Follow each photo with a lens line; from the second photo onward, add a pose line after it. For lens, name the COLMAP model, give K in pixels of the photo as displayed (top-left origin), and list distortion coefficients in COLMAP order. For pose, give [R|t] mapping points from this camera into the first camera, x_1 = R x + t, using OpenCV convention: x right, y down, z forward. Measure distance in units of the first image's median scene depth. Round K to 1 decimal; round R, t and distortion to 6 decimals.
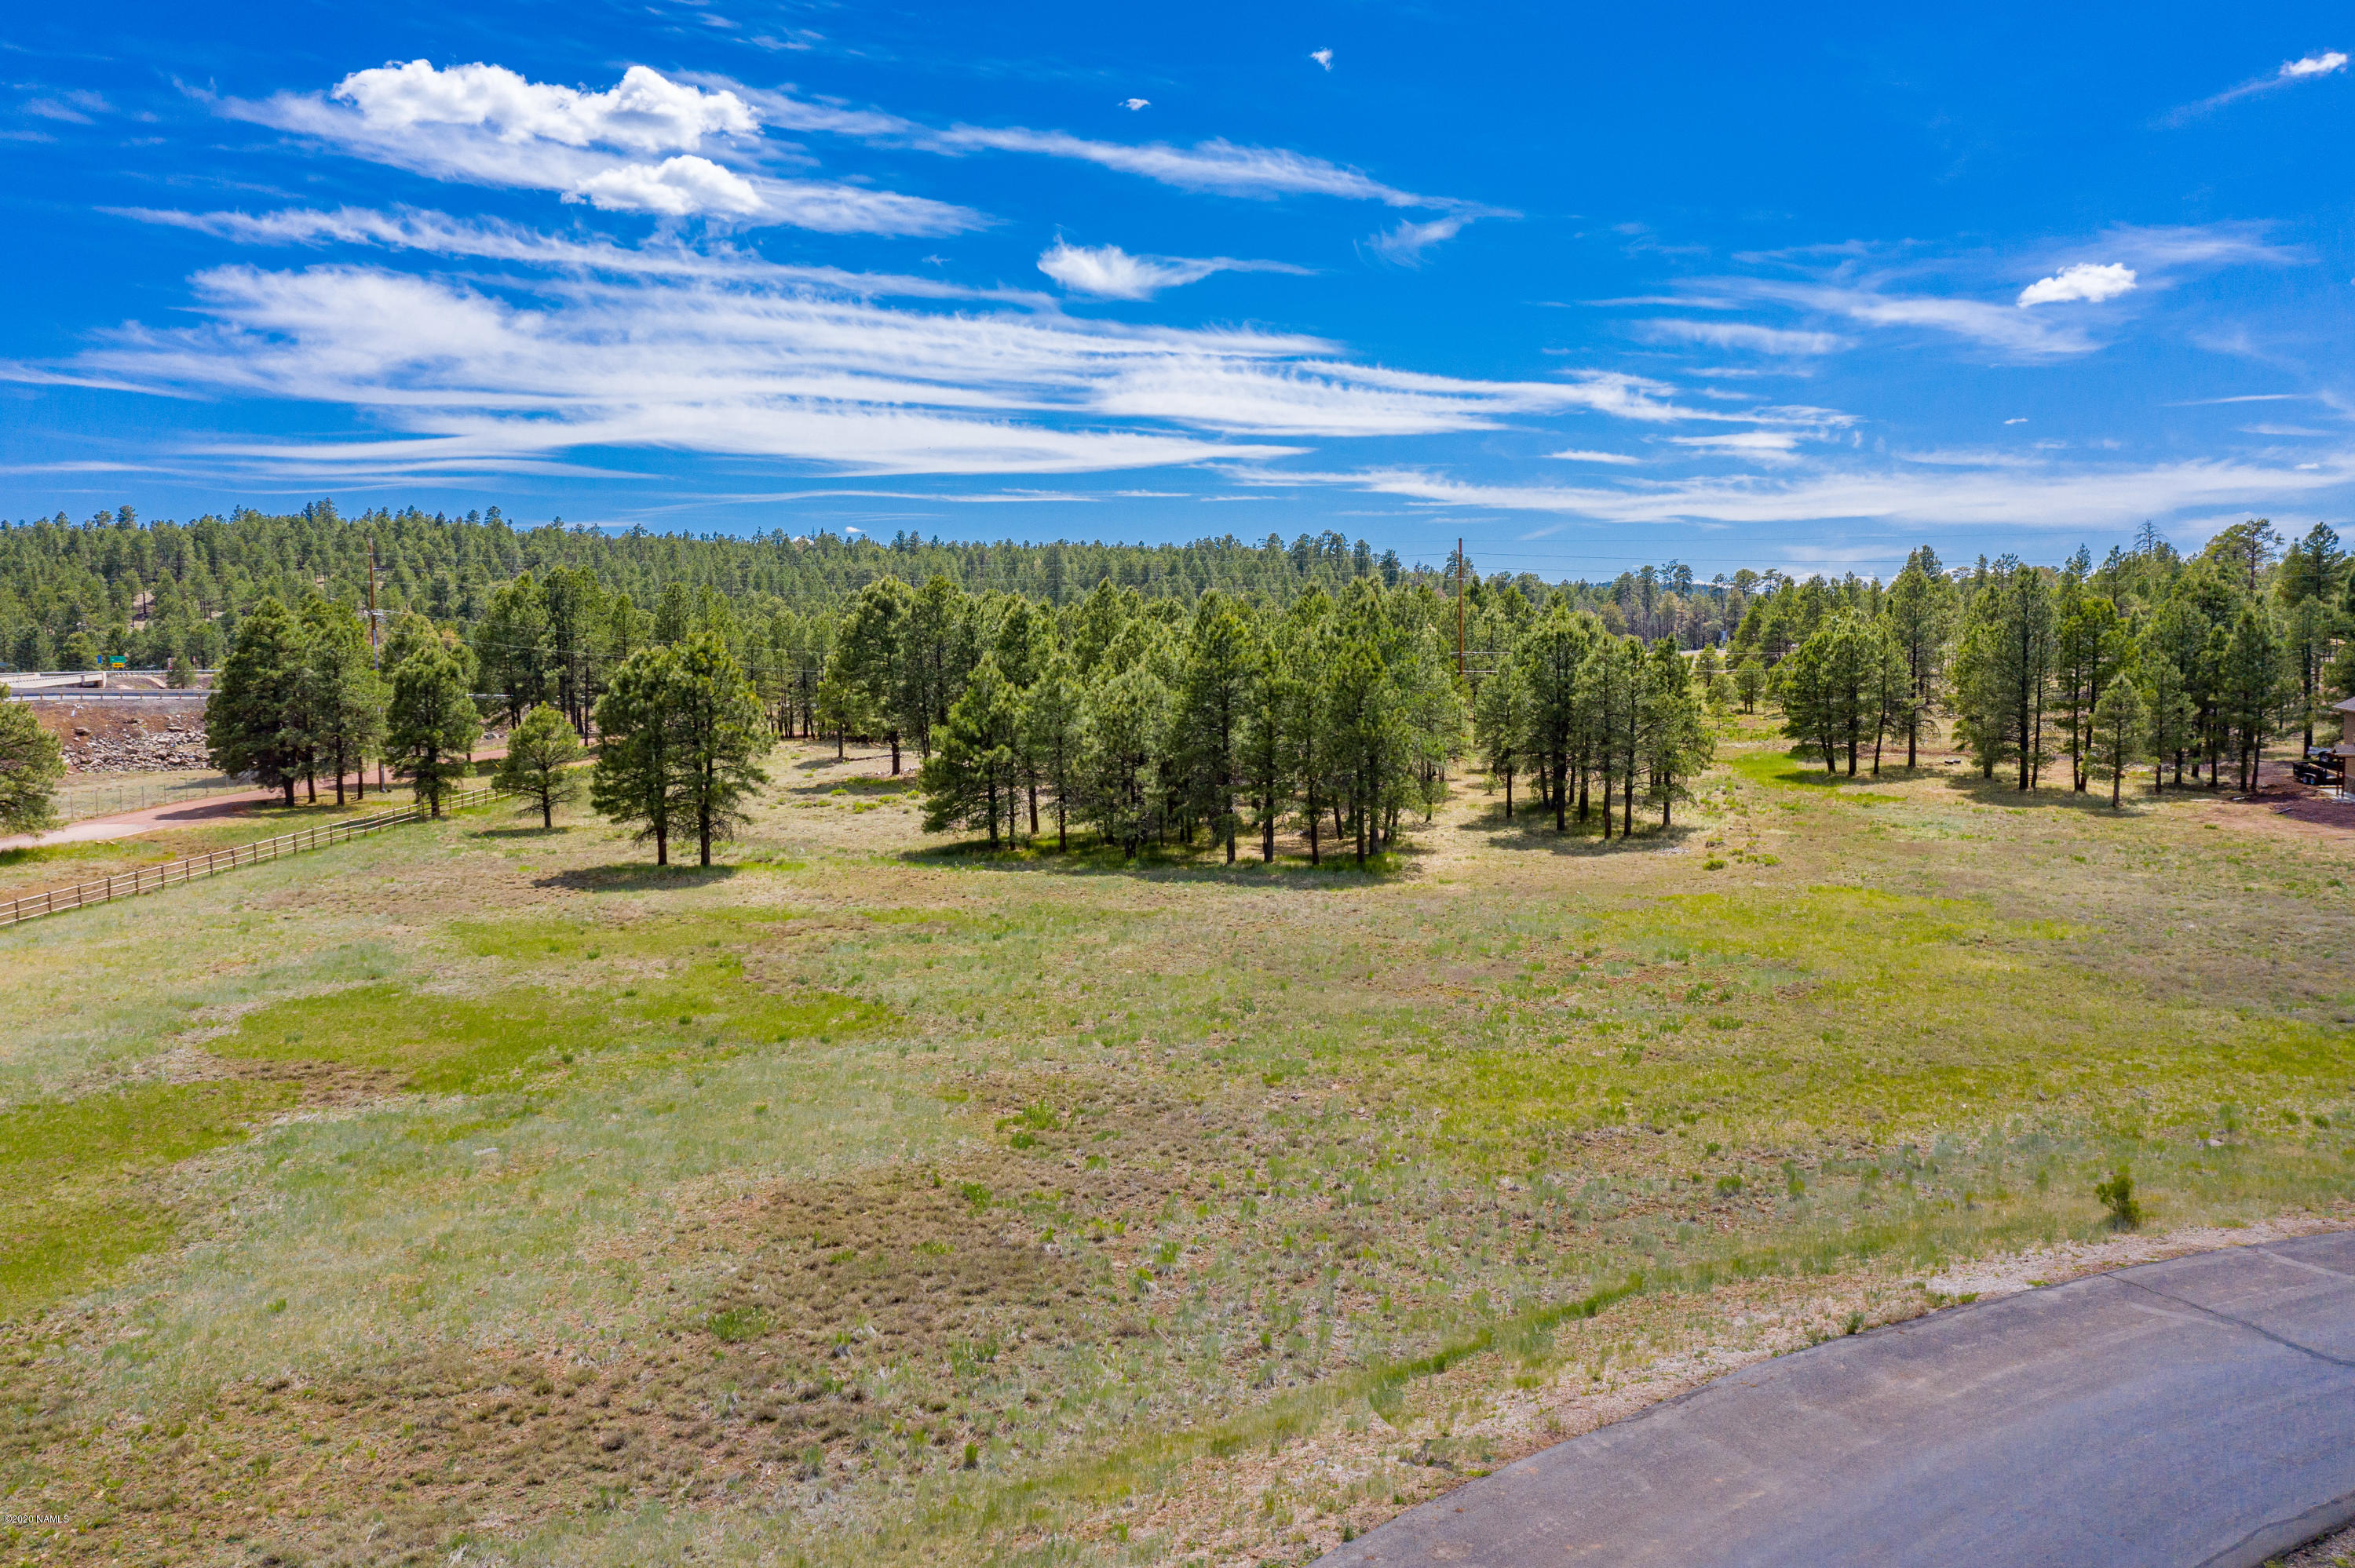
lens RADIAL K [[1824.1, 0, 1178.3], [0, 1824.1, 797.1], [0, 0, 1]] dist [-0.021825, 0.003474]
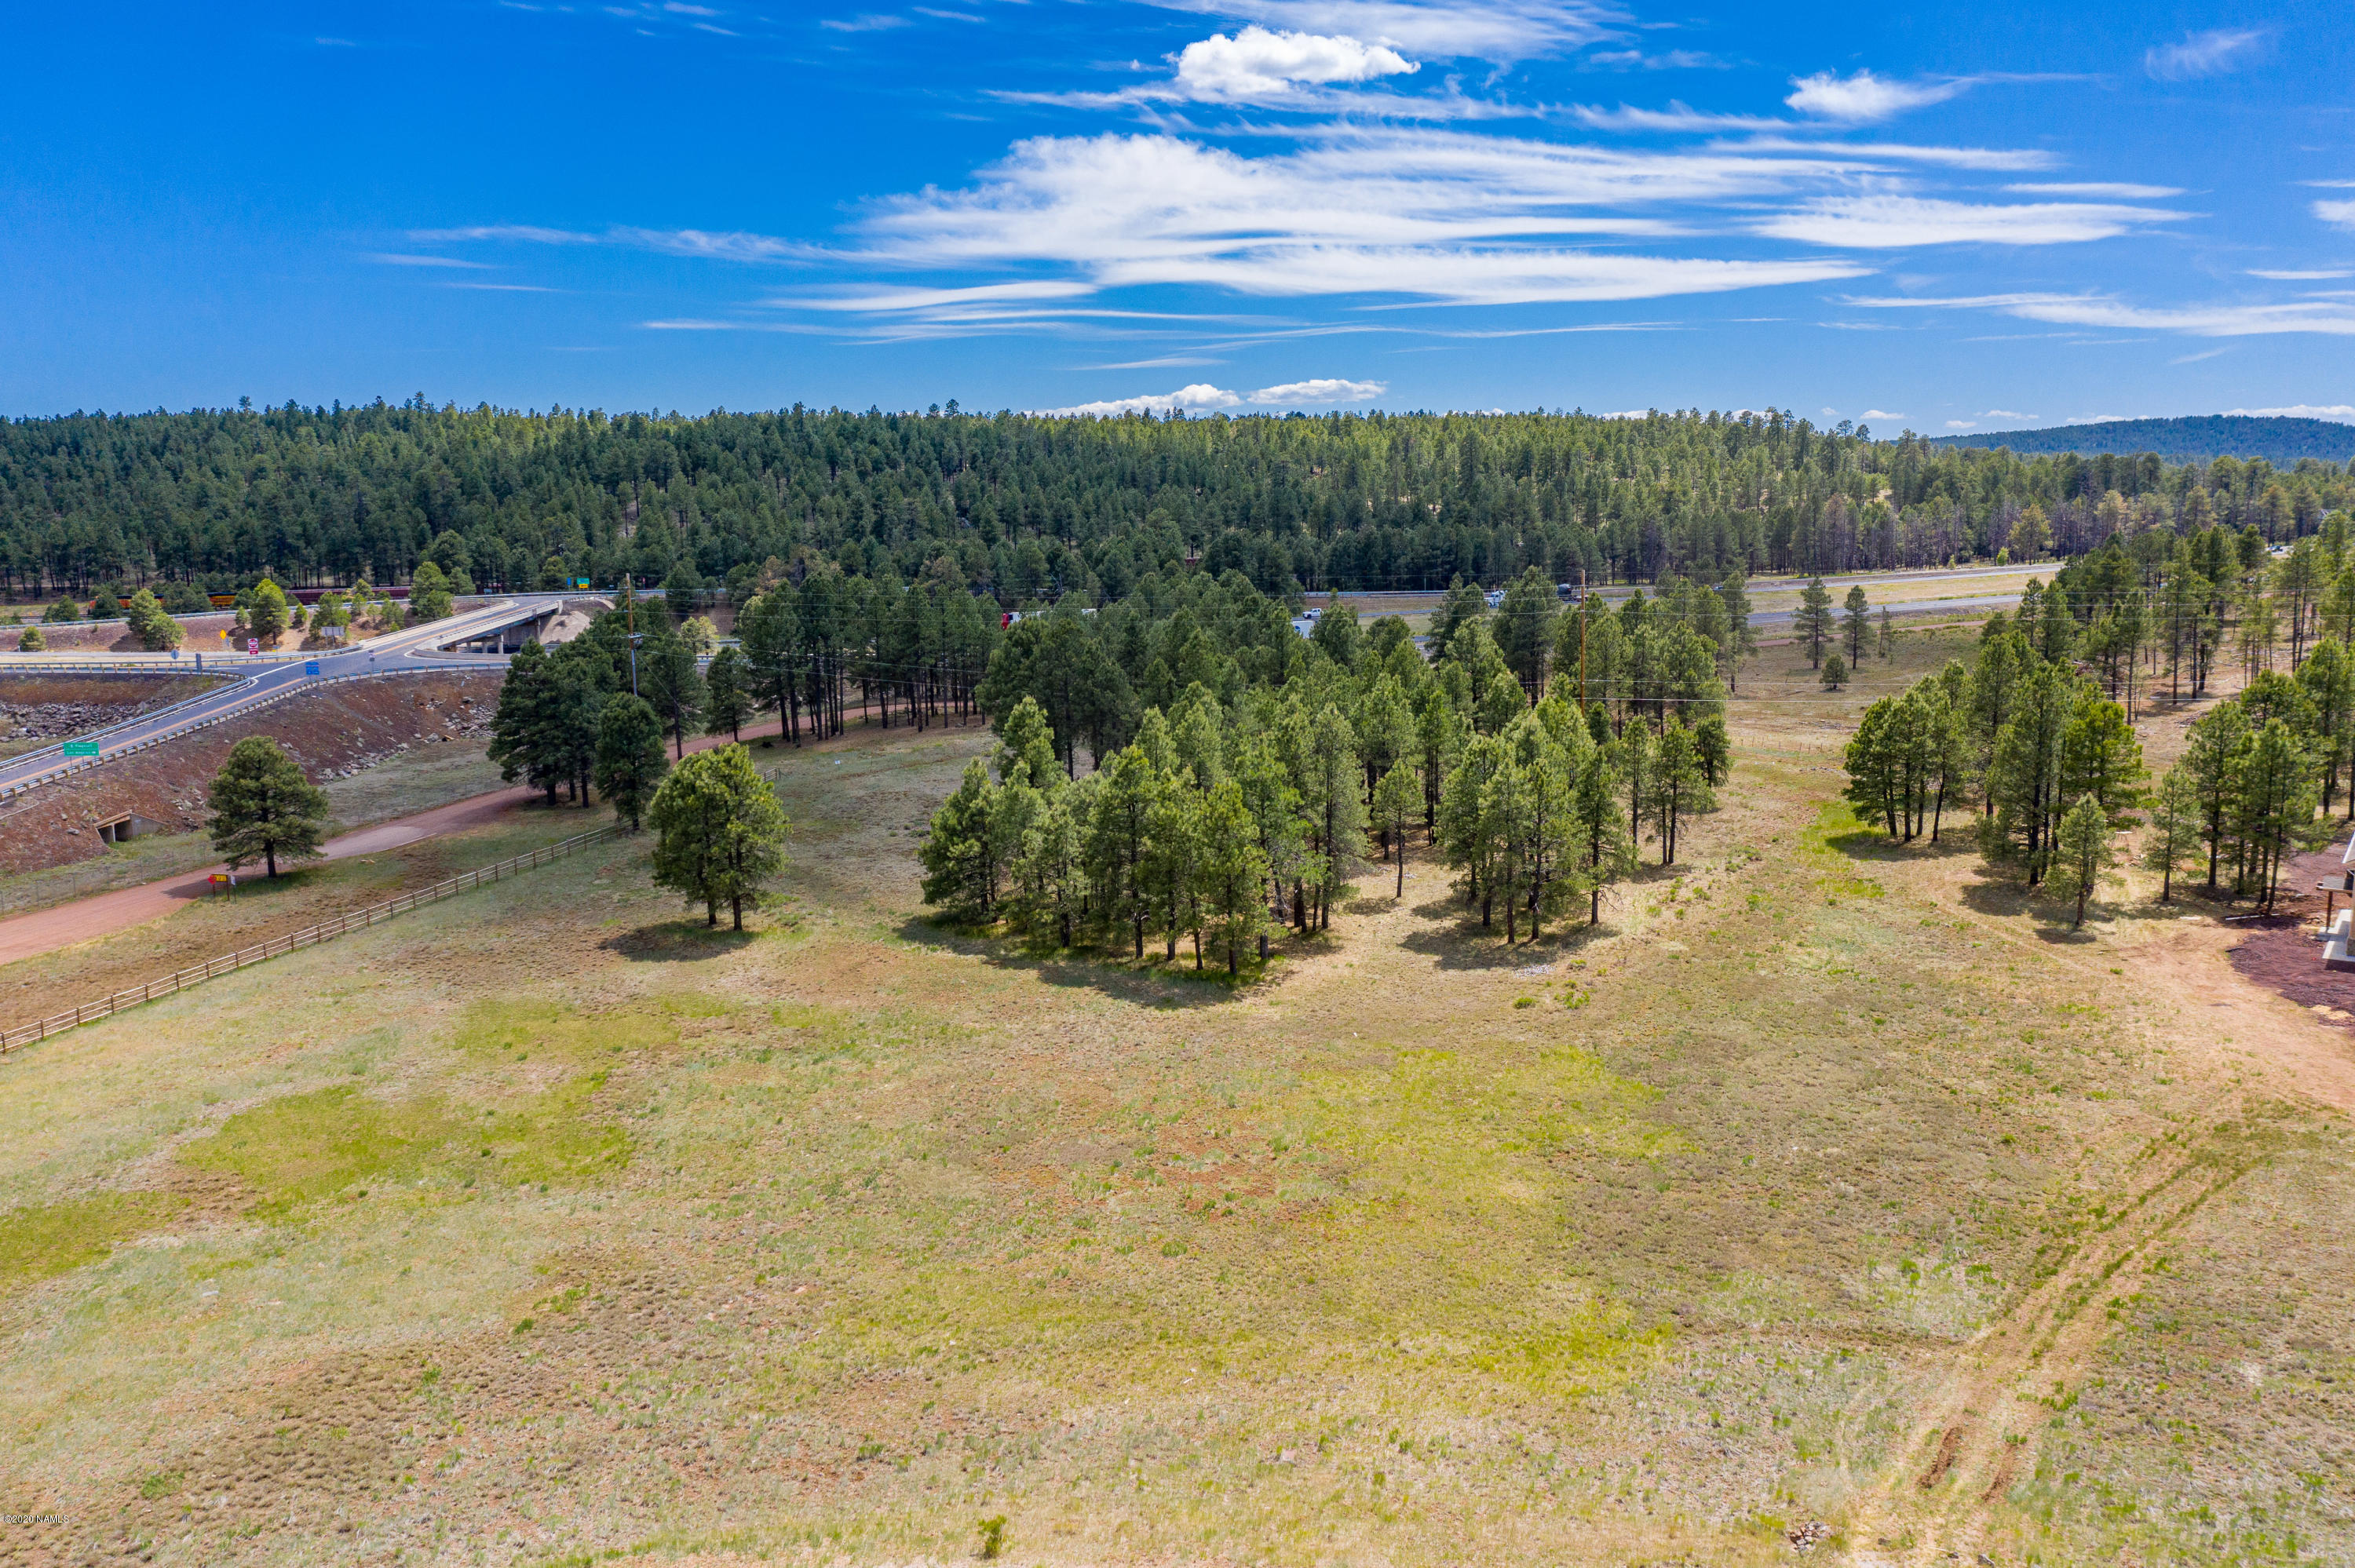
lens RADIAL K [[1824.1, 0, 1177.7], [0, 1824.1, 785.5], [0, 0, 1]] dist [-0.021825, 0.003474]
pose [[0.961448, 0.040194, -0.272034, 0.070012], [-0.017901, 0.996310, 0.083943, -0.032896], [0.274404, -0.075837, 0.958619, -0.018847]]
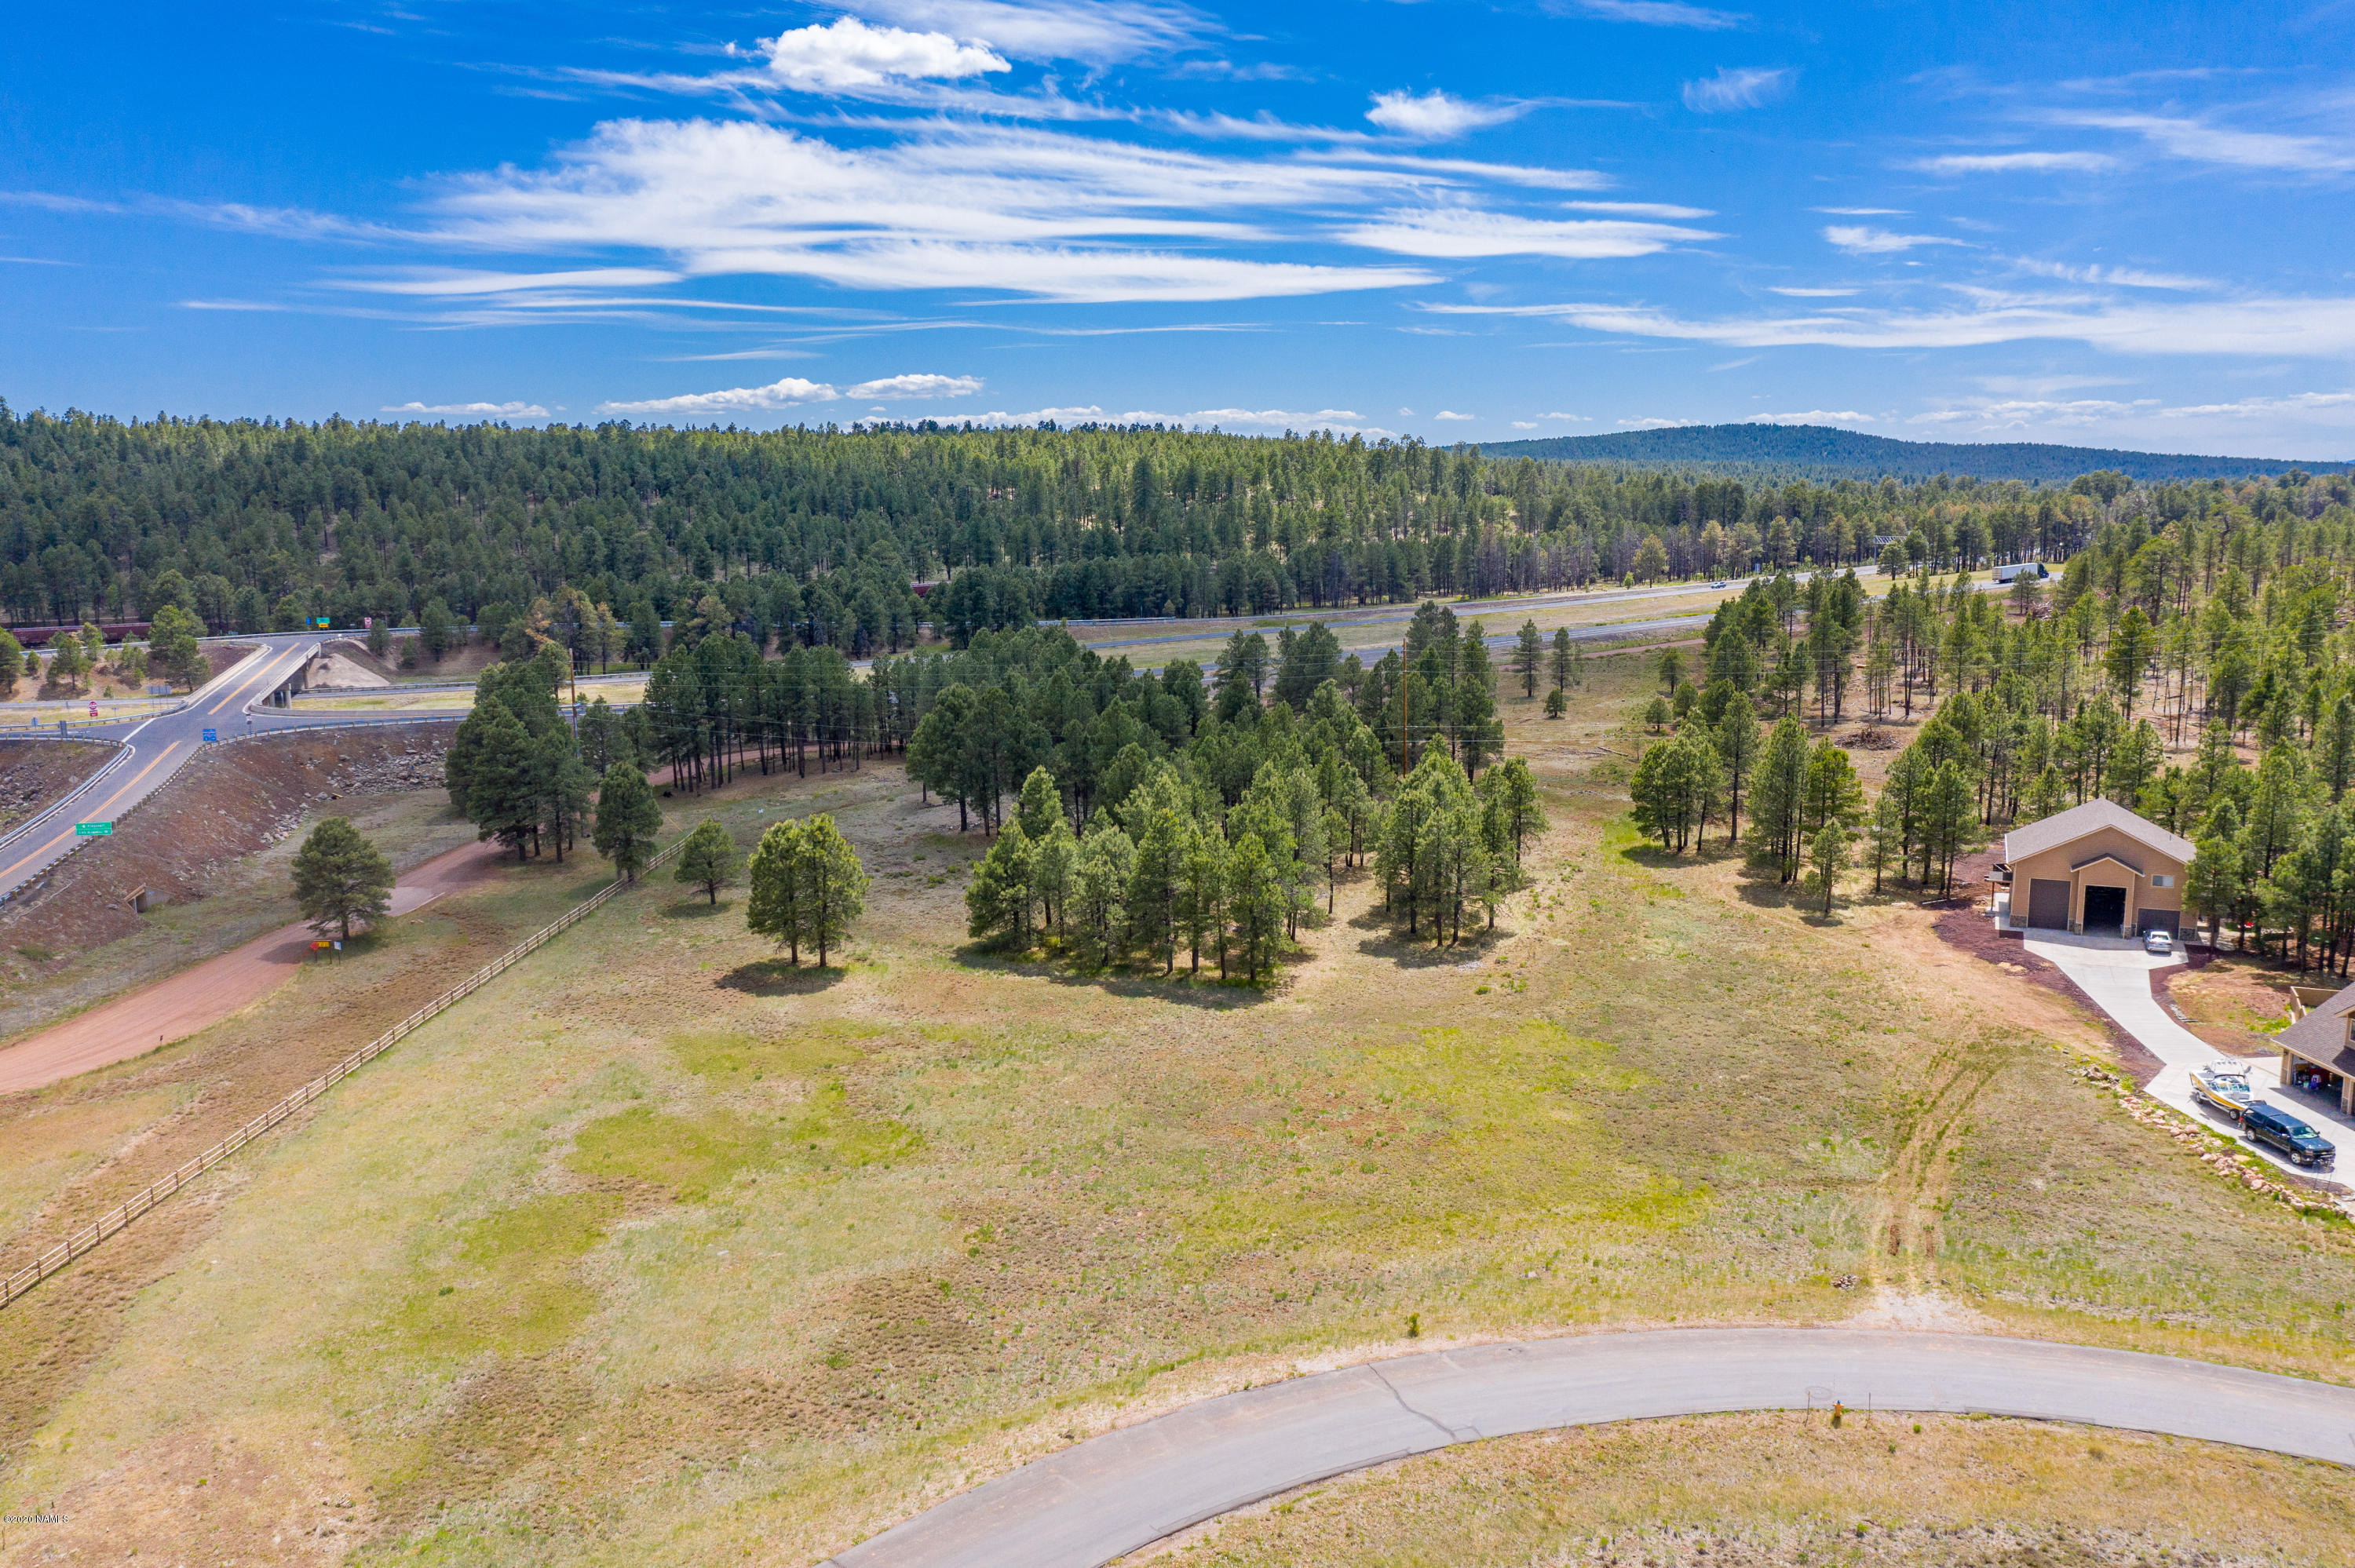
lens RADIAL K [[1824.1, 0, 1180.2], [0, 1824.1, 787.6], [0, 0, 1]] dist [-0.021825, 0.003474]
pose [[0.998113, 0.009866, -0.060607, 0.024241], [-0.004704, 0.996393, 0.084729, -0.046294], [0.061224, -0.084284, 0.994559, -0.090897]]
